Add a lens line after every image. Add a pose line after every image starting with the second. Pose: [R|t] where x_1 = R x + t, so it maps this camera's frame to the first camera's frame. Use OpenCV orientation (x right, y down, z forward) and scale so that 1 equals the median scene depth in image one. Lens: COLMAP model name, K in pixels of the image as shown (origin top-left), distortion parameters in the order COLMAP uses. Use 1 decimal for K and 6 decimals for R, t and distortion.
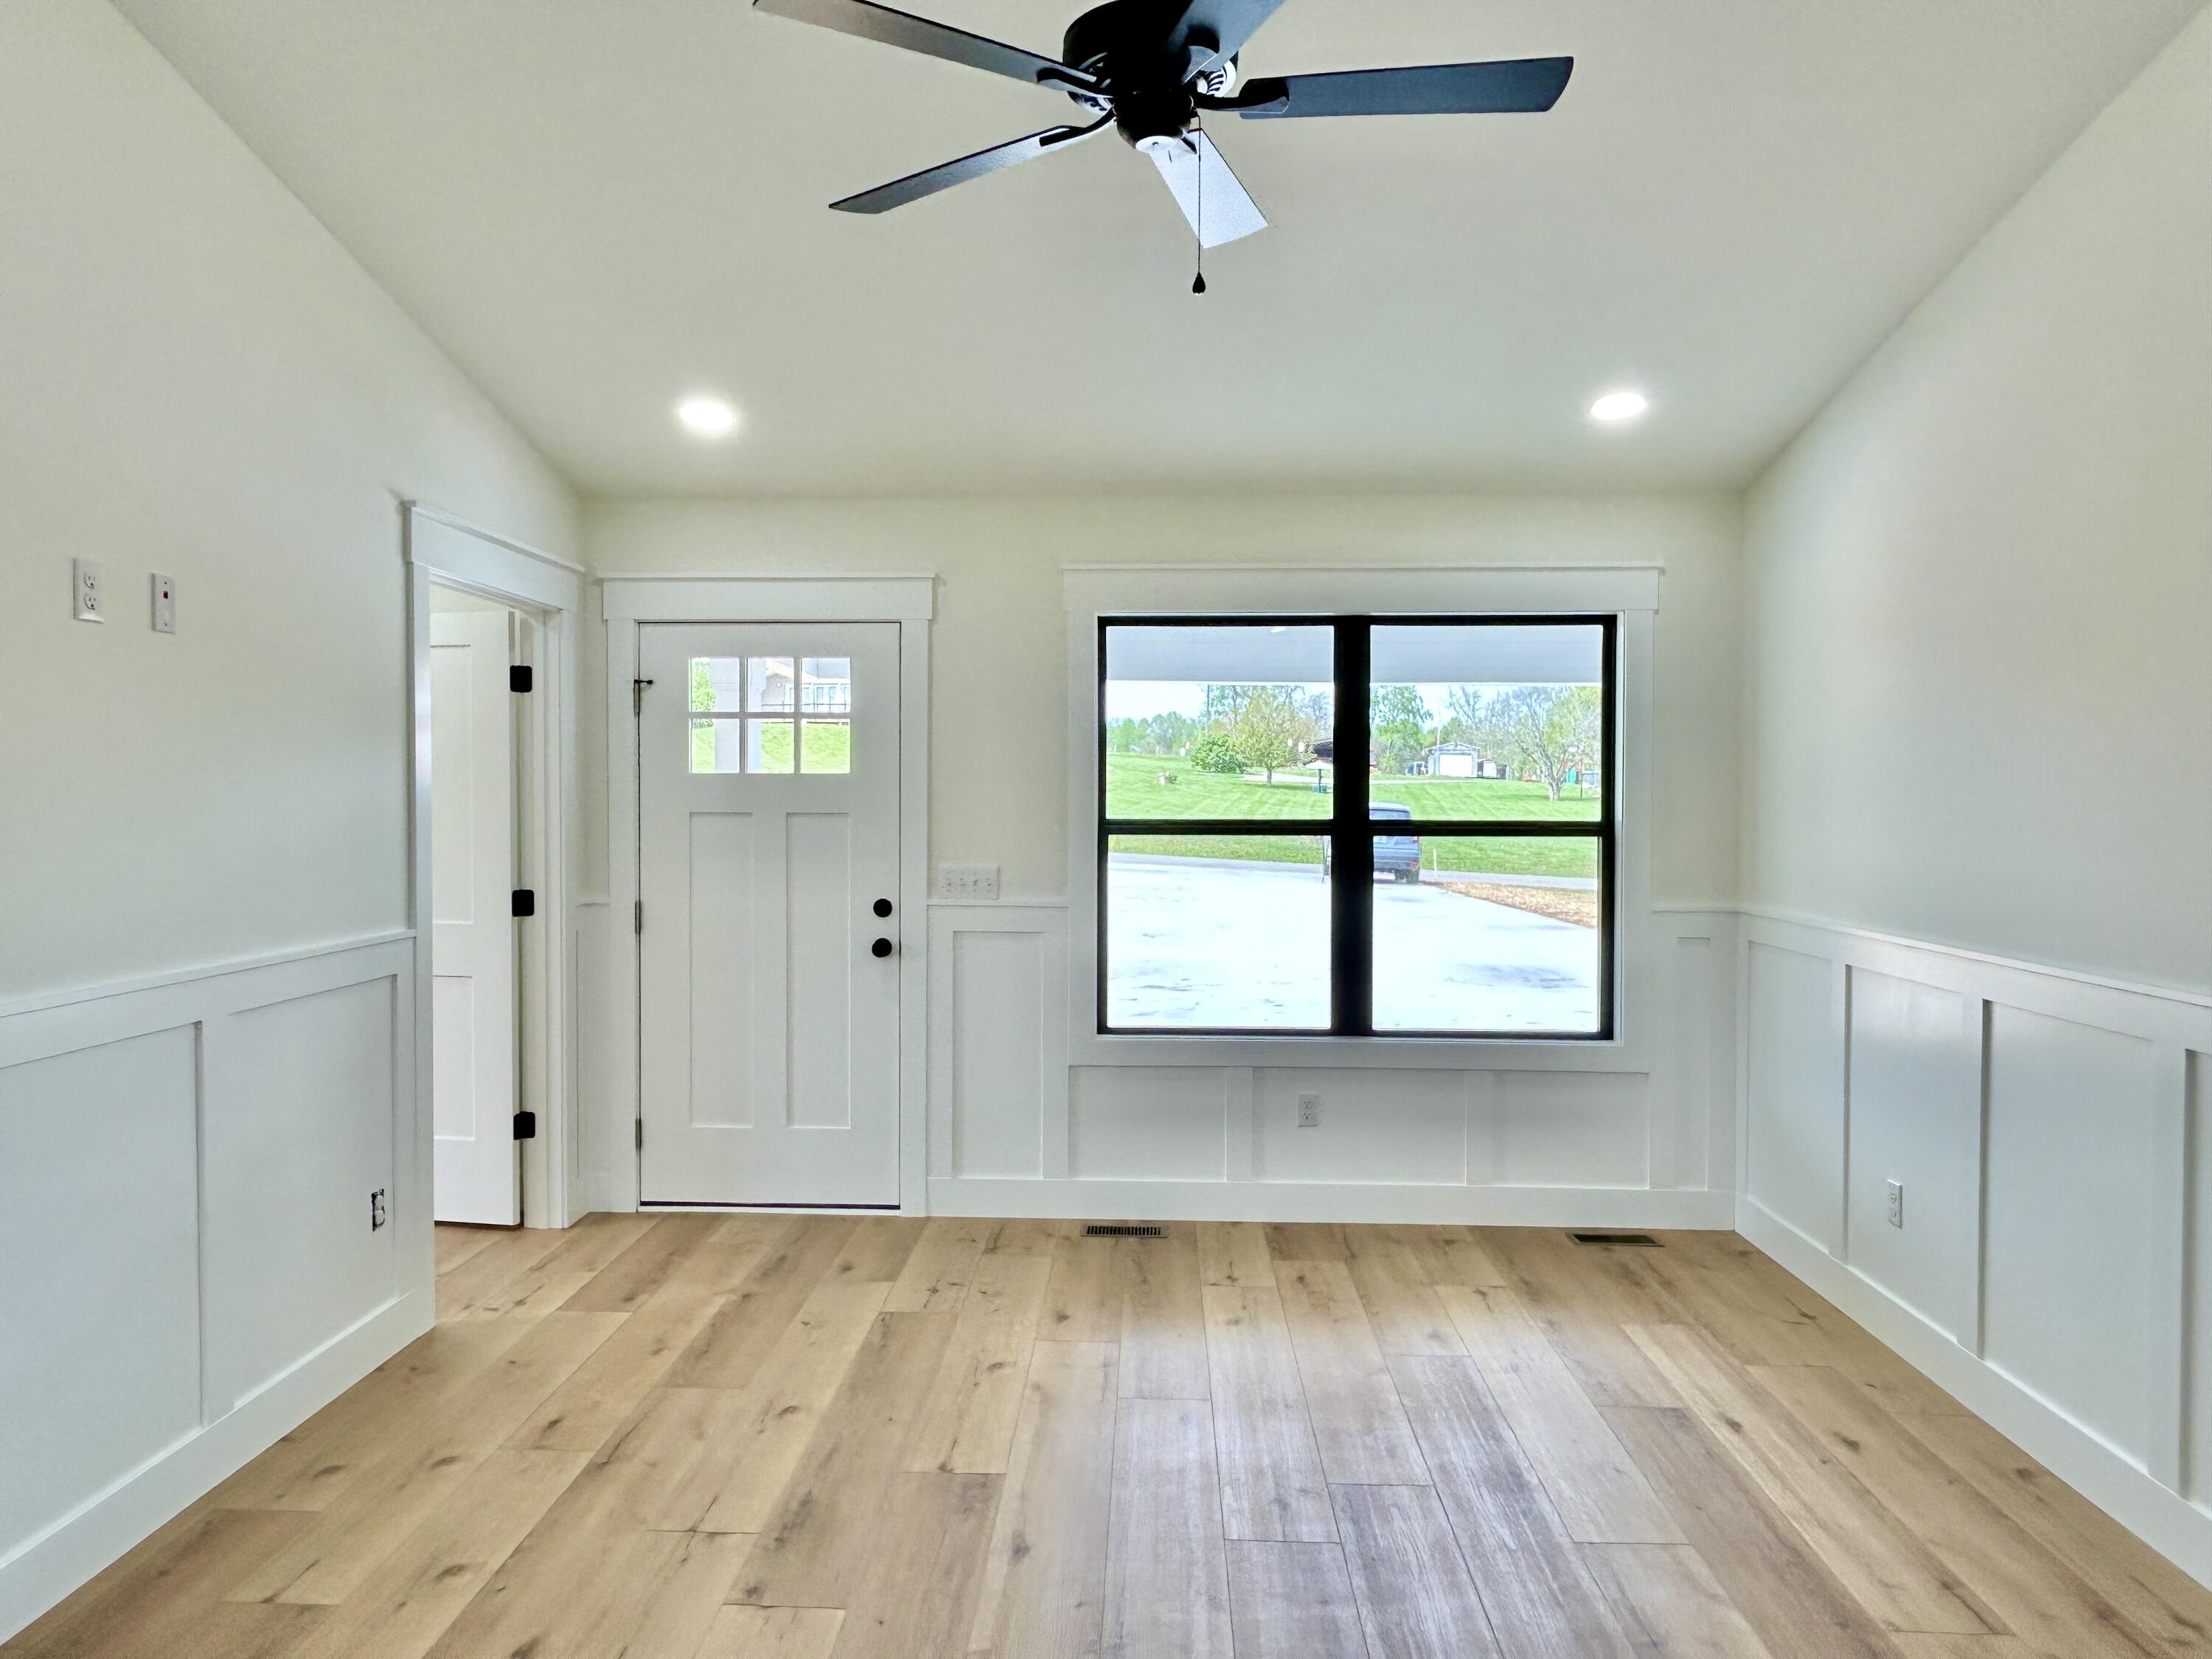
lens RADIAL K [[1507.3, 0, 1106.1], [0, 1507.3, 827.7], [0, 0, 1]] dist [-0.000513, -0.006071]
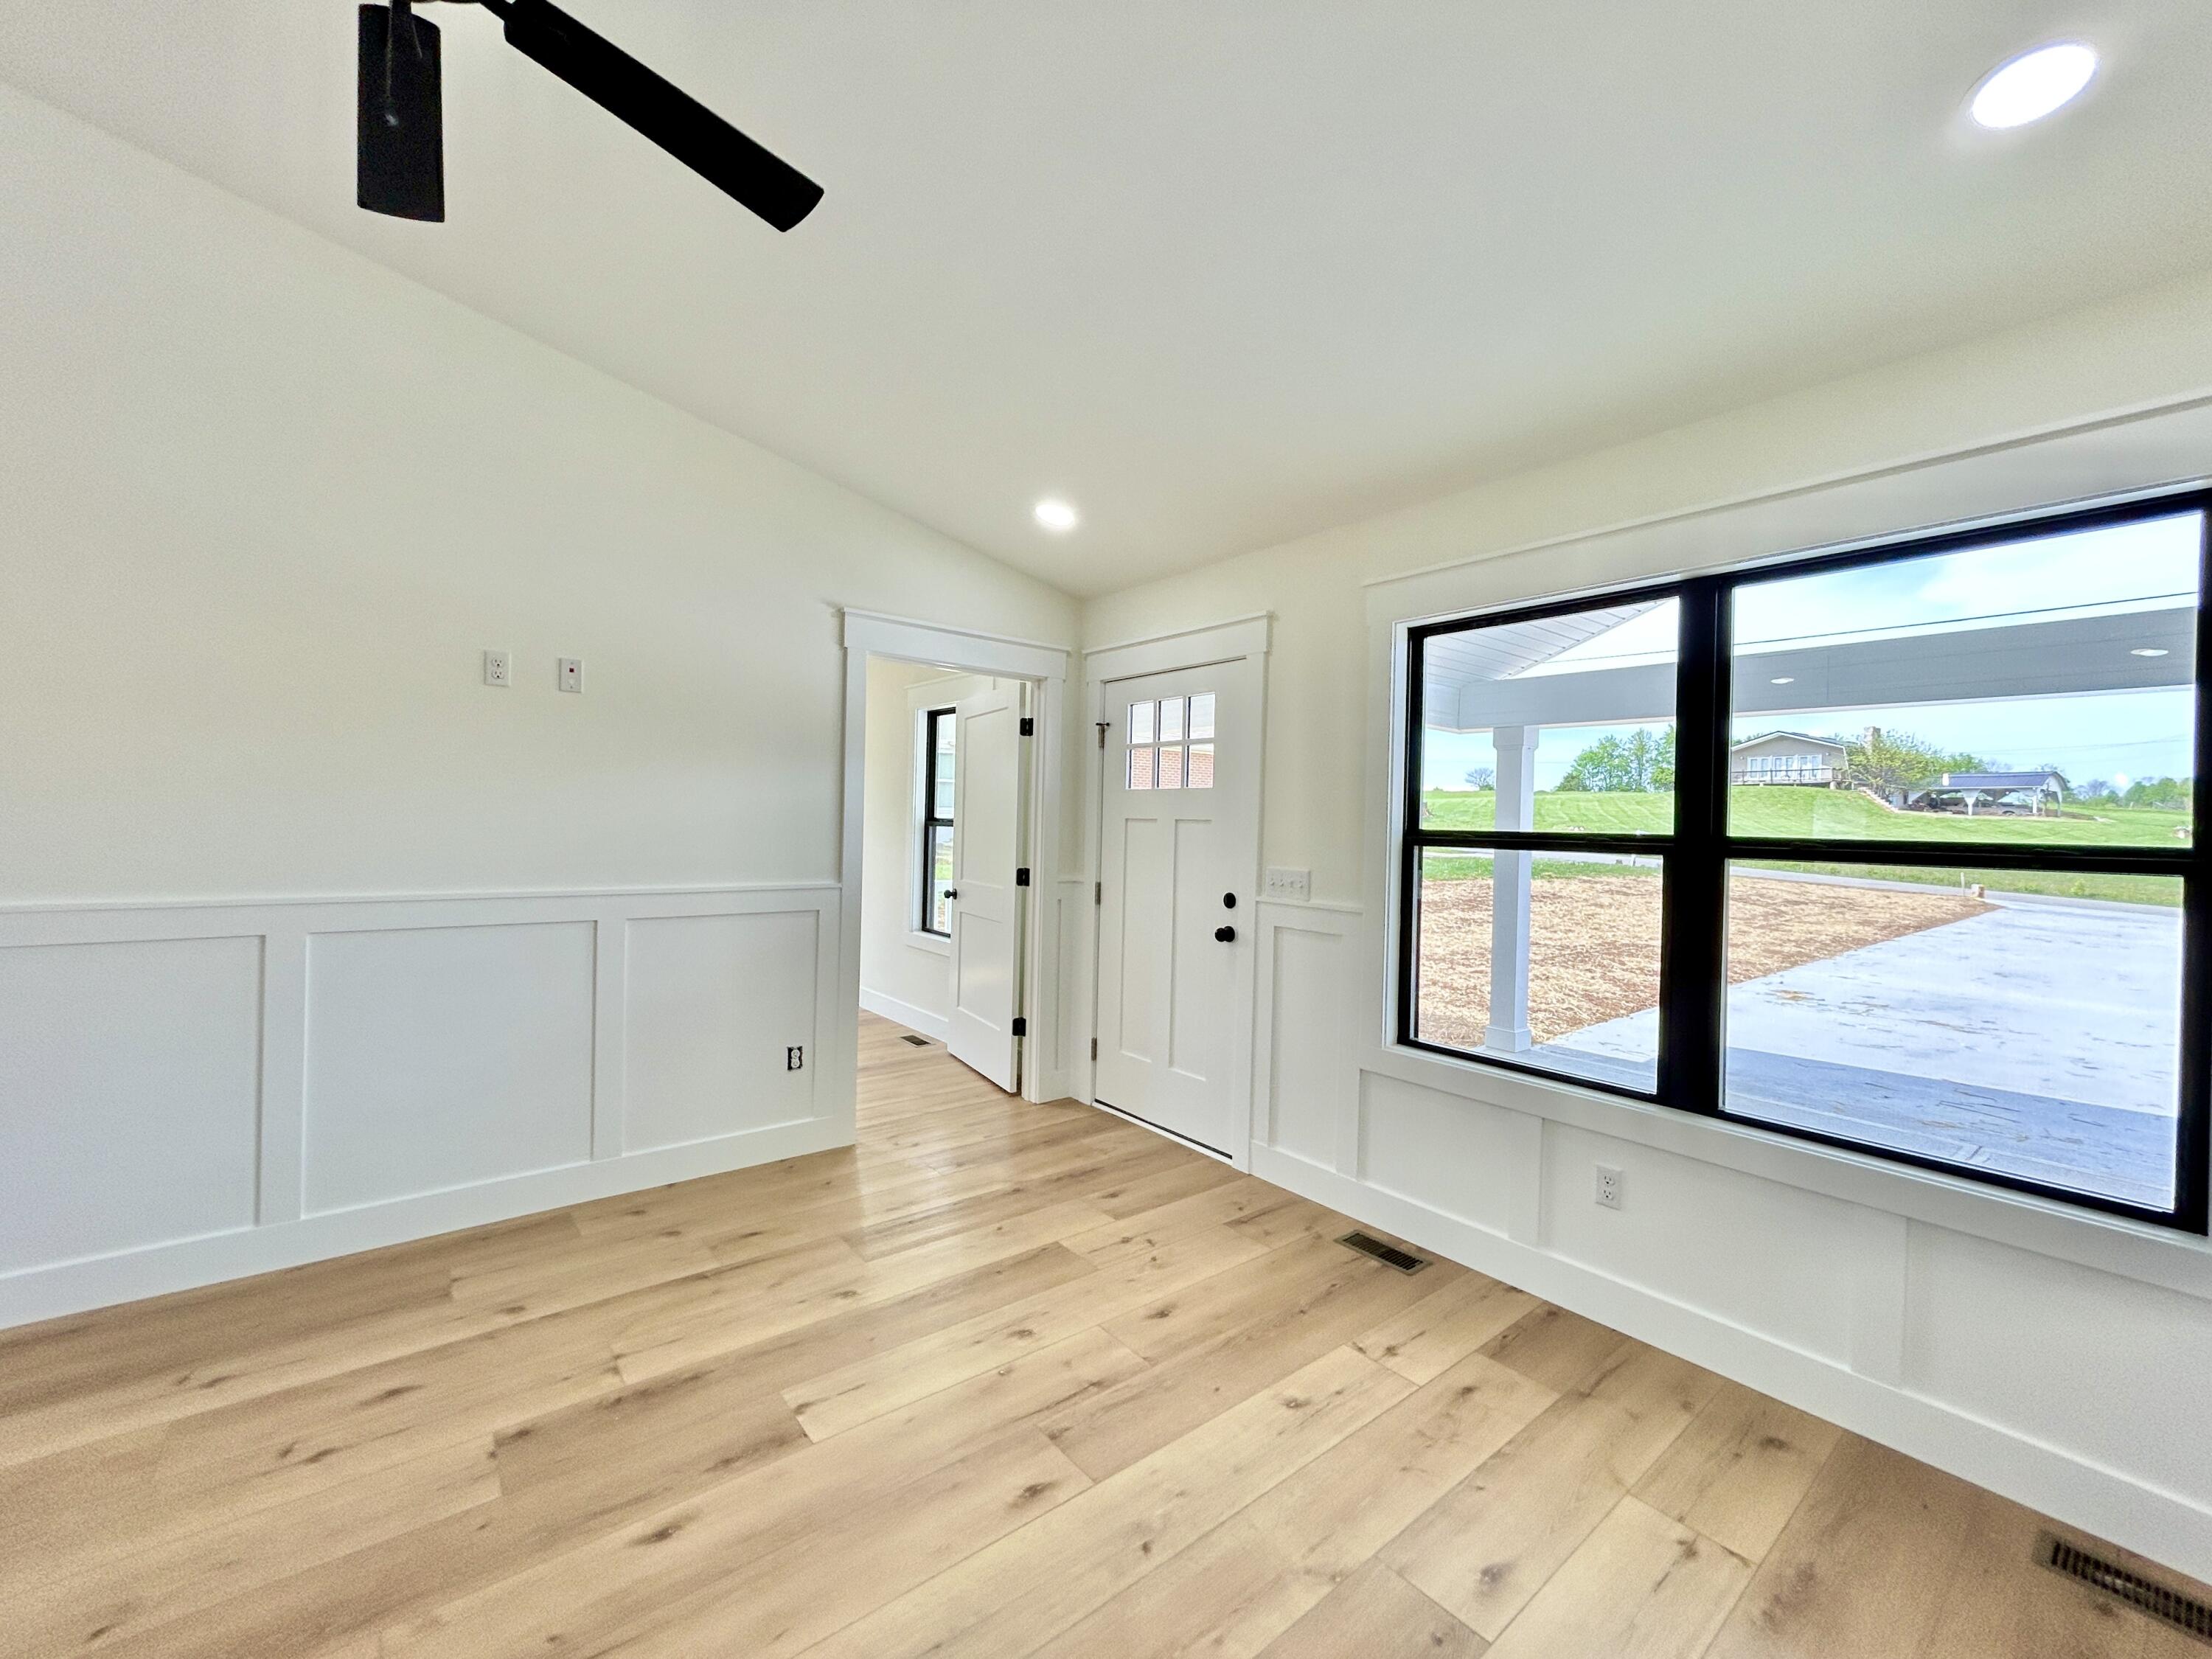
lens RADIAL K [[892.8, 0, 1102.3], [0, 892.8, 830.0], [0, 0, 1]] dist [-0.004995, 0.002808]
pose [[0.650009, 0.018518, -0.759701, 0.329199], [-0.038893, 0.999204, -0.008922, 0.008244], [0.758931, 0.035347, 0.650211, 0.481798]]
